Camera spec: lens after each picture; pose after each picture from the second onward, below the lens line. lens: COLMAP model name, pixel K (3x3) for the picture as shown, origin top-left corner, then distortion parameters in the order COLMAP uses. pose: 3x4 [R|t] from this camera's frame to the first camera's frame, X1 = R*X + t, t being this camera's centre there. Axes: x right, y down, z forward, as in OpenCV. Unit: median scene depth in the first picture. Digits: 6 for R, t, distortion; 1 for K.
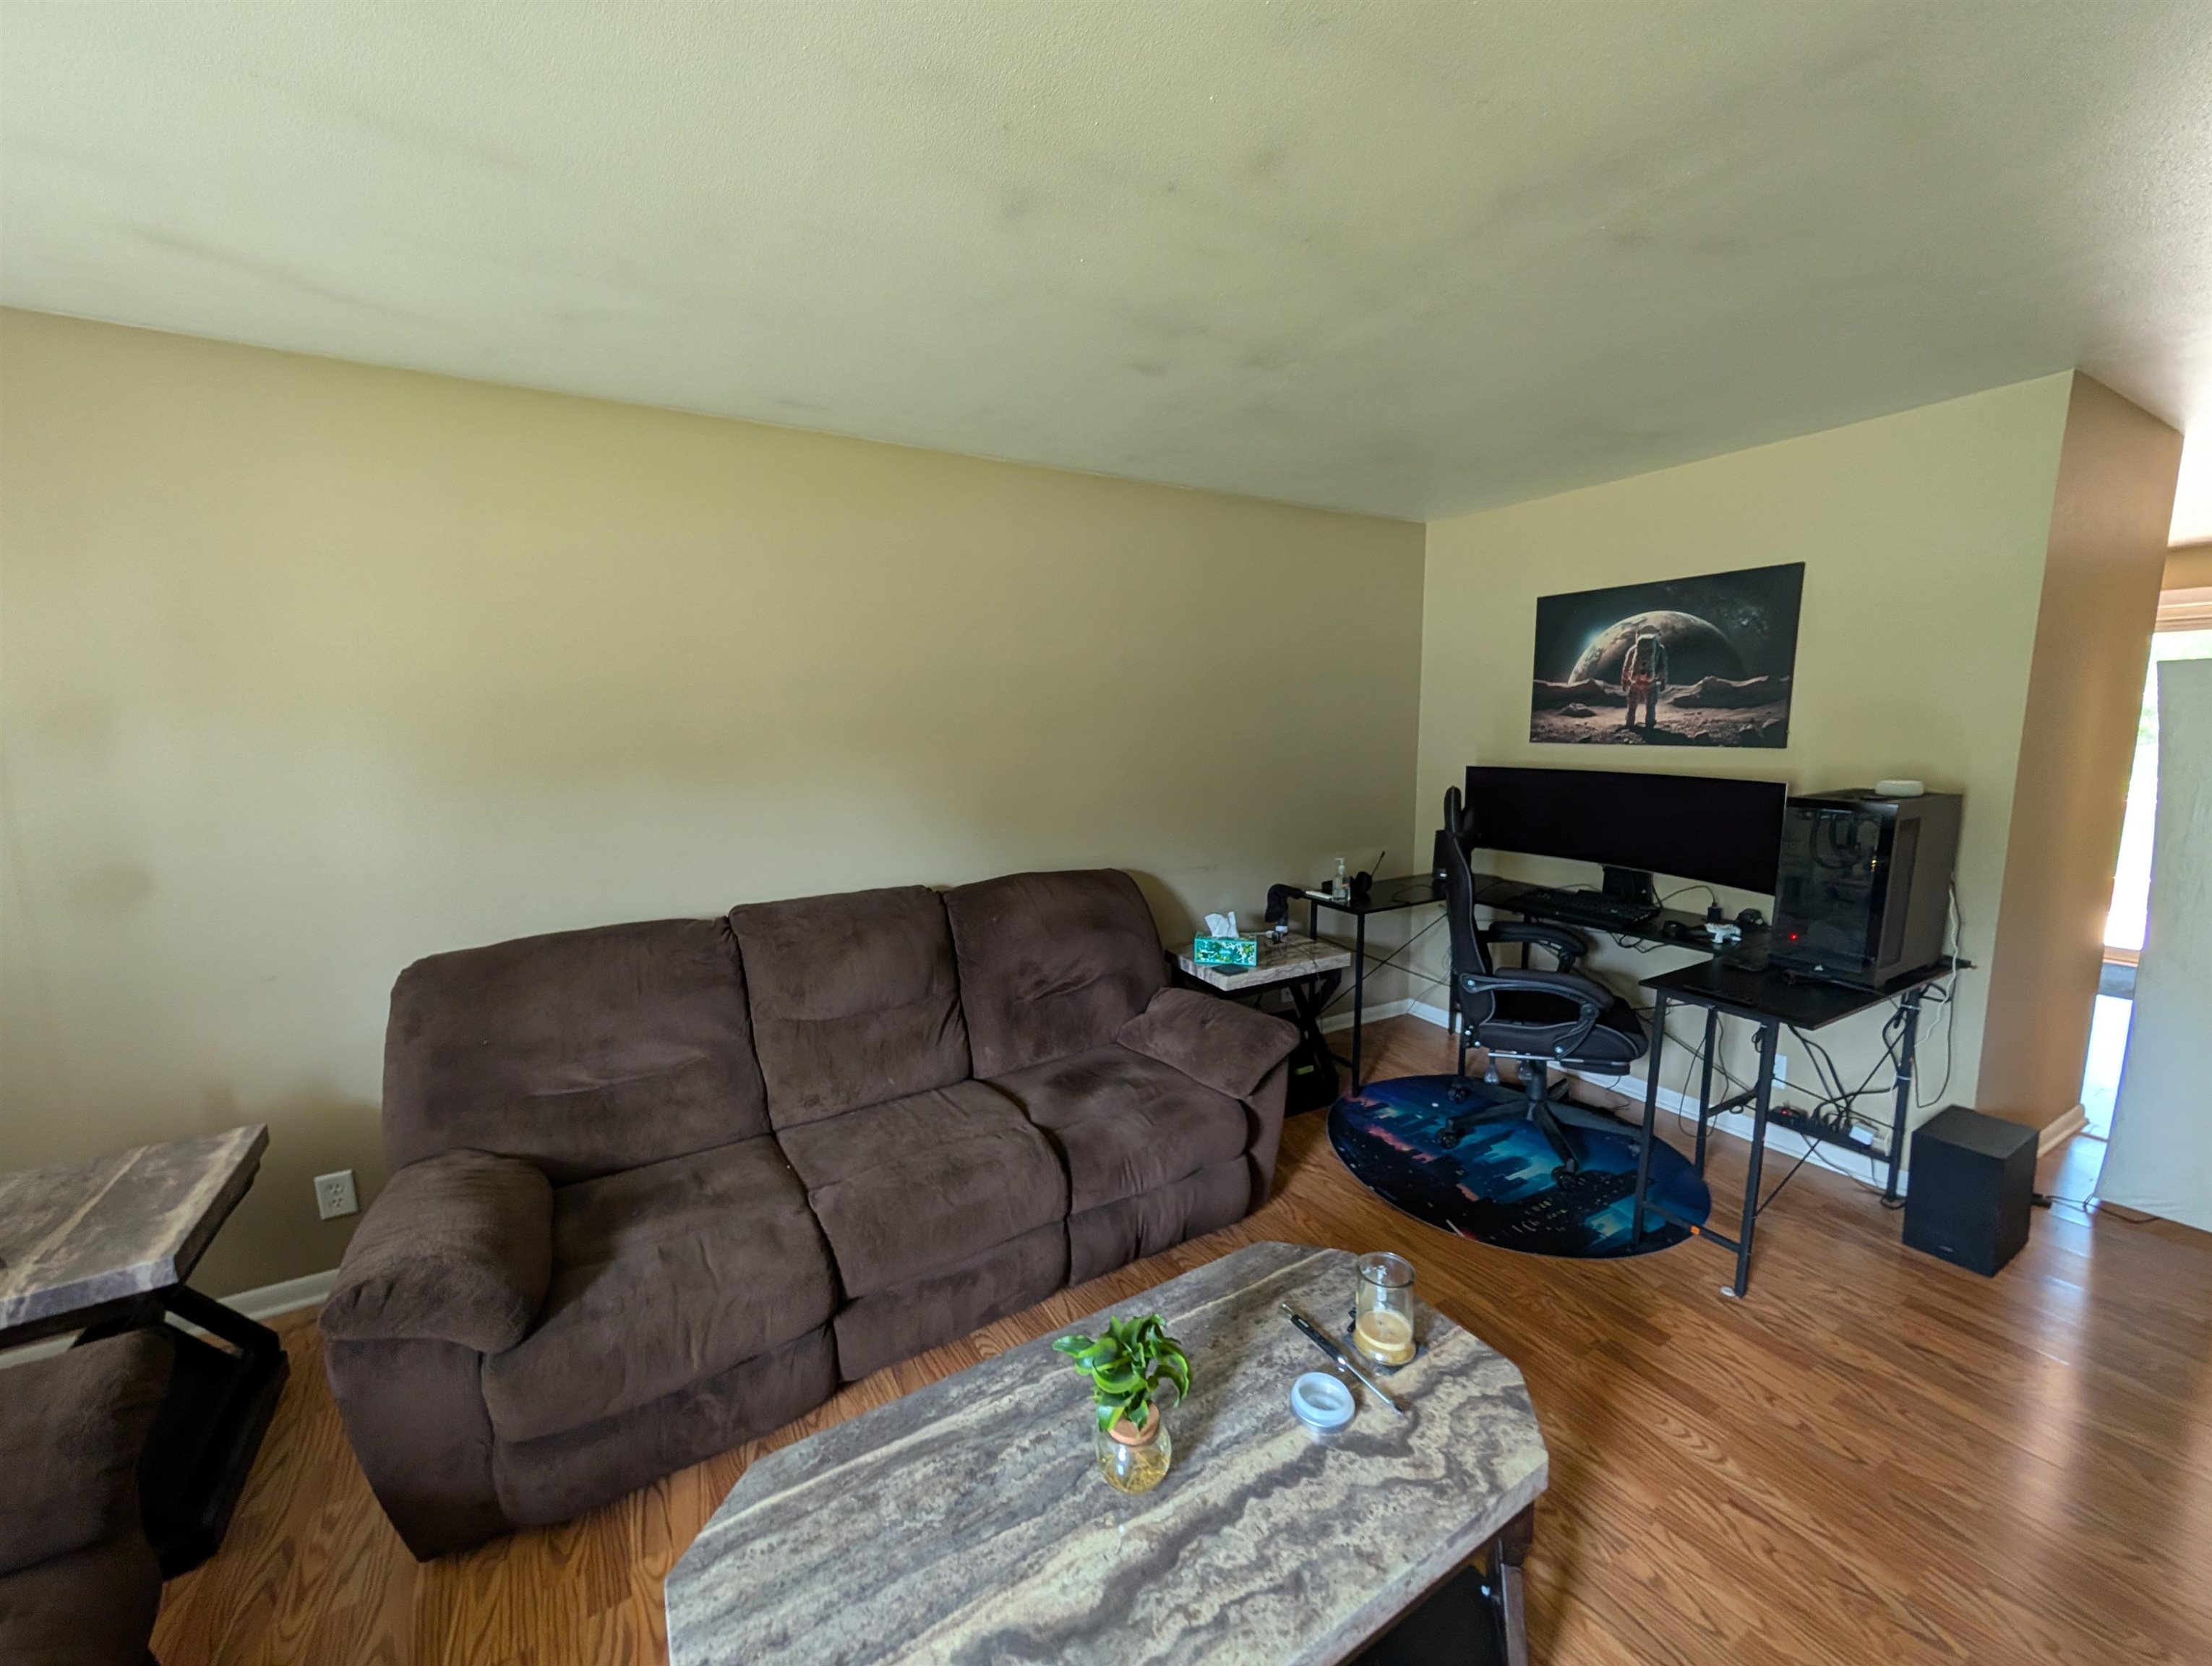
lens RADIAL K [[835.2, 0, 1101.9], [0, 835.2, 833.1], [0, 0, 1]] dist [-0.001861, -0.000478]
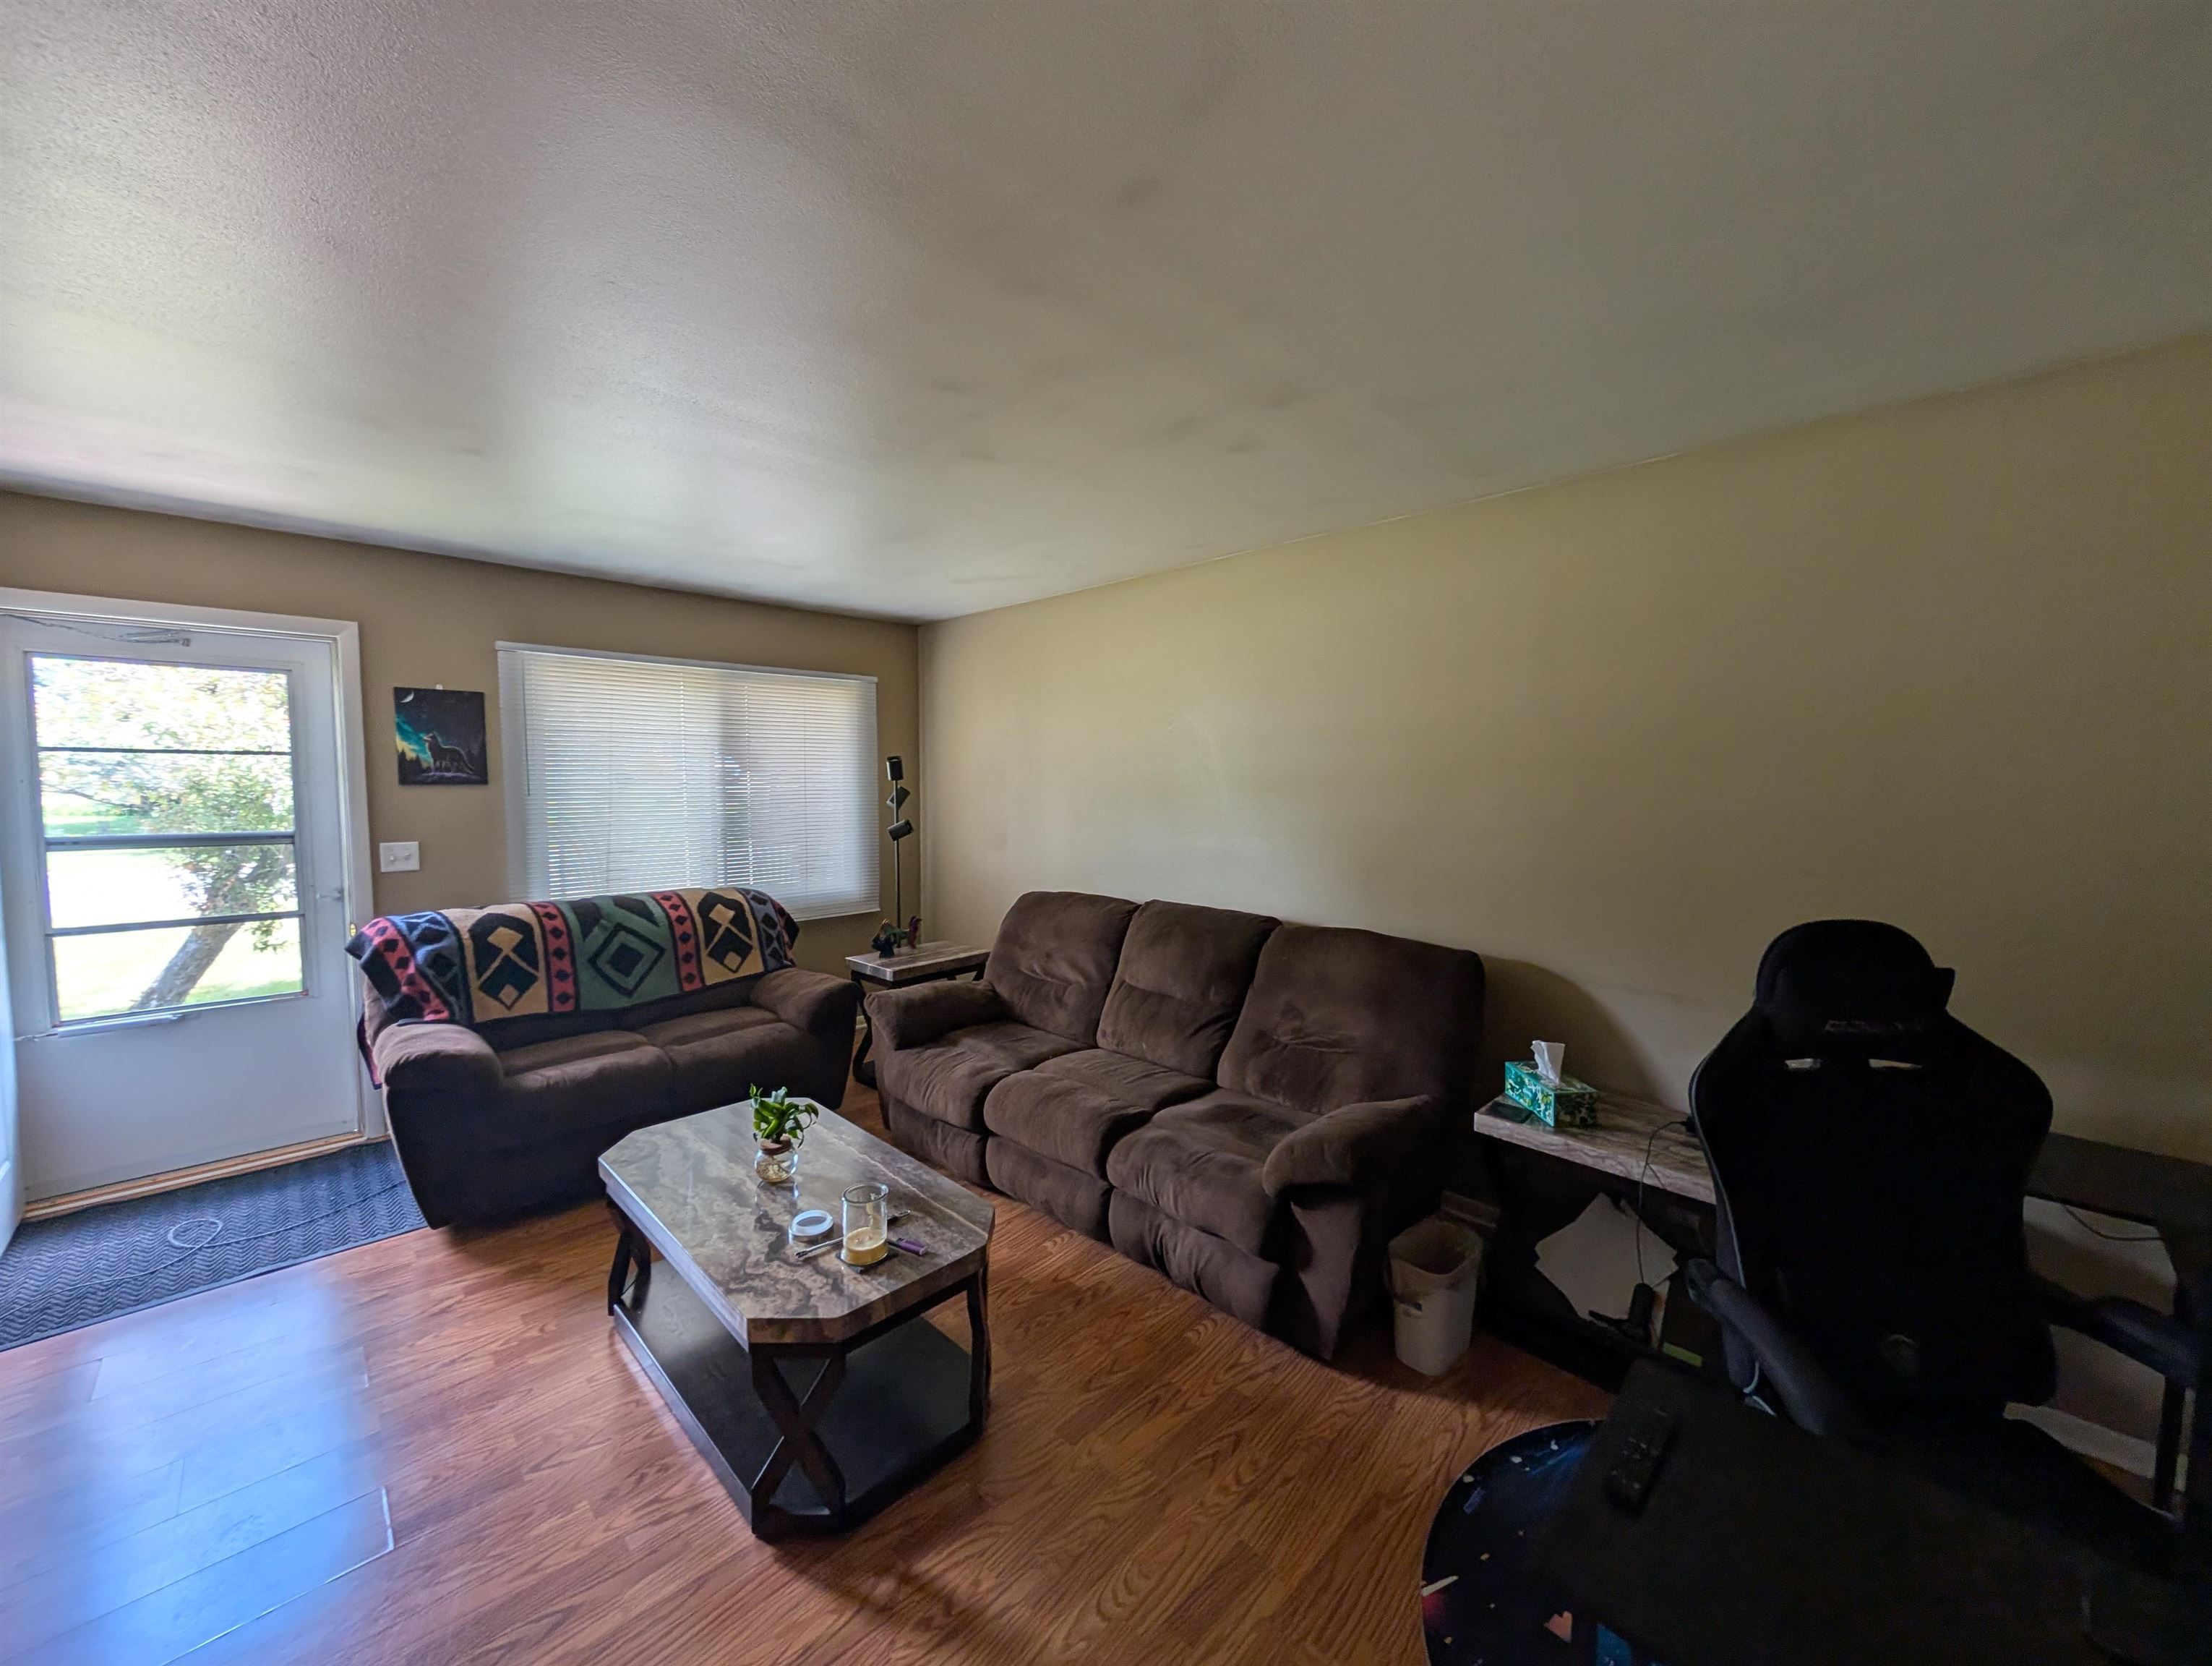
lens RADIAL K [[835.2, 0, 1108.2], [0, 835.2, 828.9], [0, 0, 1]] dist [-0.001861, -0.000478]
pose [[0.257037, 0.075887, -0.963417, 1.138597], [-0.134969, 0.989961, 0.041969, -0.103101], [0.956930, 0.119244, 0.264699, 0.651541]]
